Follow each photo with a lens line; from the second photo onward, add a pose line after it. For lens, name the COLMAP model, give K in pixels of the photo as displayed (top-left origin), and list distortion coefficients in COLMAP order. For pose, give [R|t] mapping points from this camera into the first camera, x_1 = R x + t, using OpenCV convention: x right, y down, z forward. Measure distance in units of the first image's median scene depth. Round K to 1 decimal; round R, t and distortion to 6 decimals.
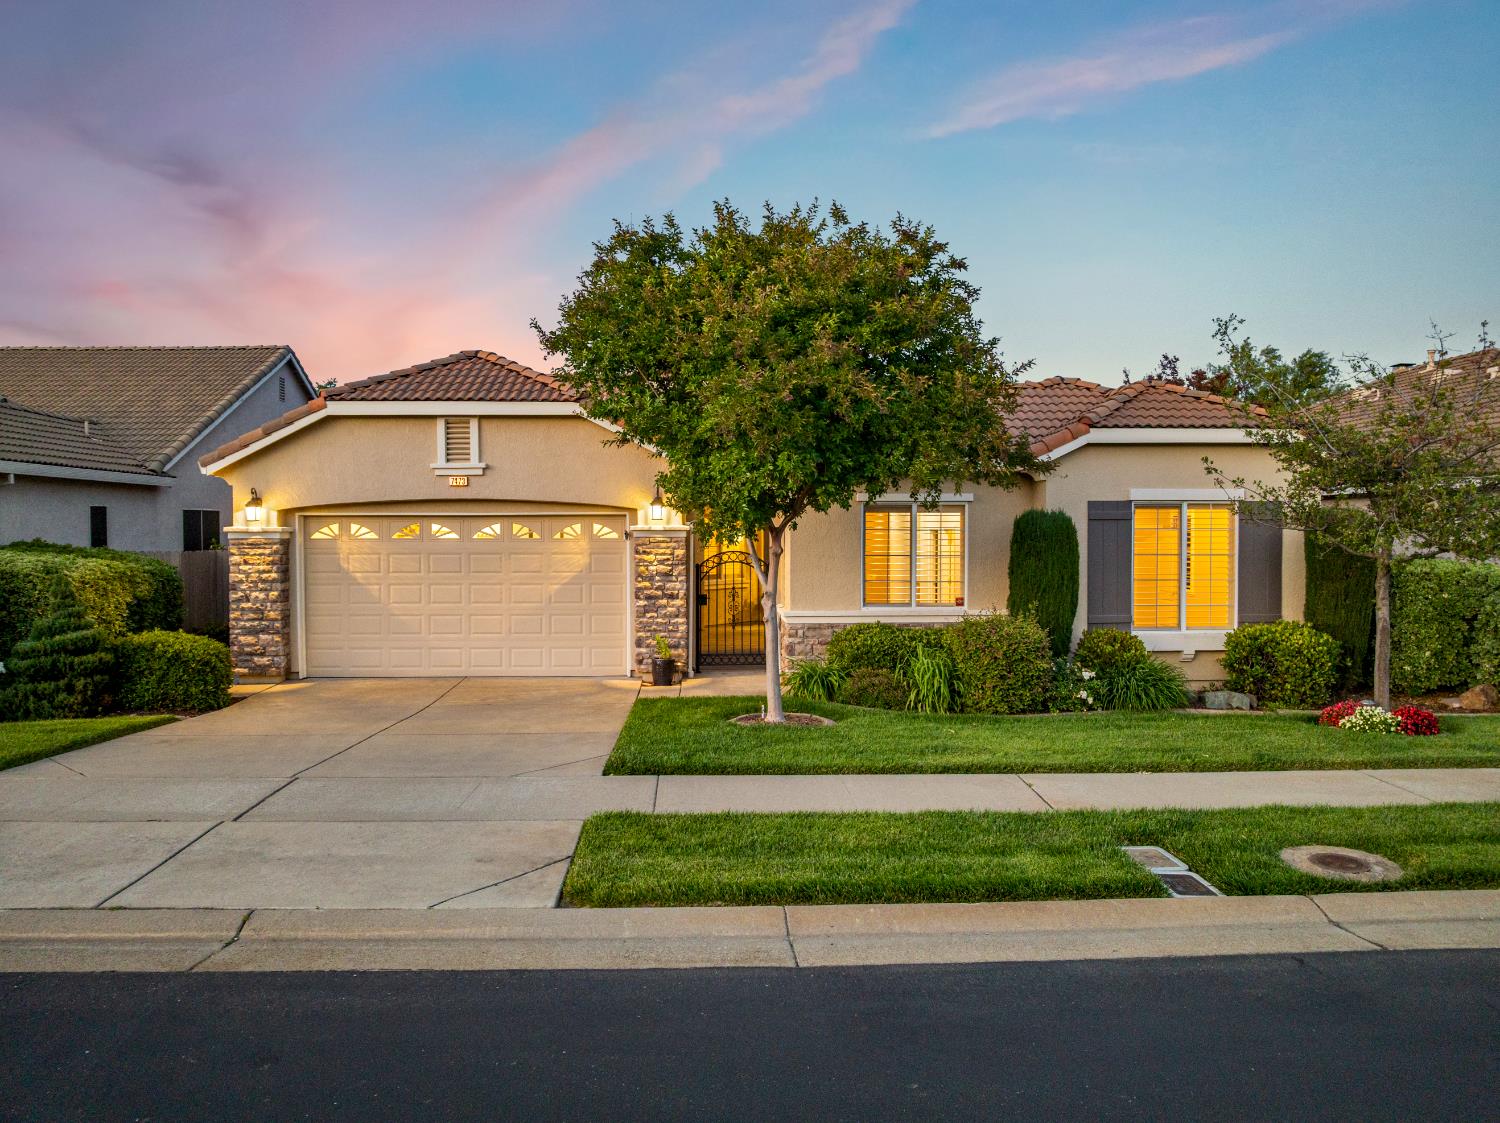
lens RADIAL K [[1055.4, 0, 760.1], [0, 1055.4, 572.4], [0, 0, 1]] dist [-0.042677, 0.002951]
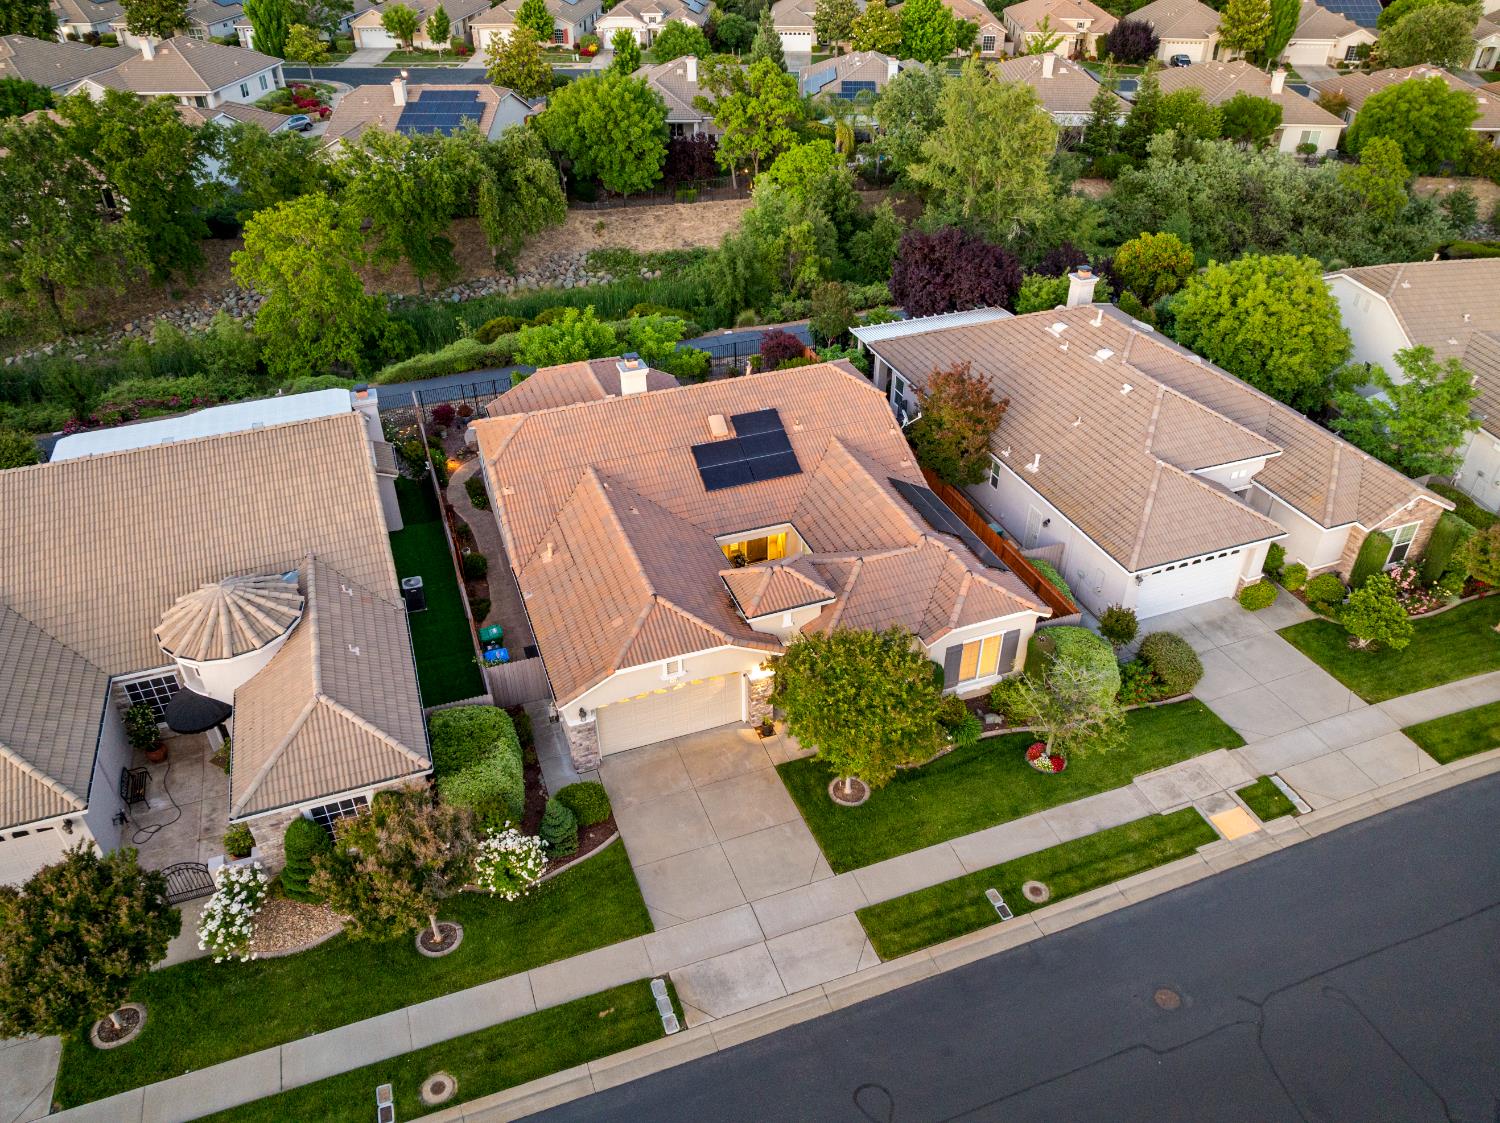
lens RADIAL K [[1055.4, 0, 749.0], [0, 1055.4, 561.3], [0, 0, 1]] dist [-0.042677, 0.002951]
pose [[0.953843, -0.177256, 0.242412, -0.618068], [0.014339, 0.833181, 0.552815, -1.466392], [-0.299963, -0.523822, 0.797266, -0.615071]]
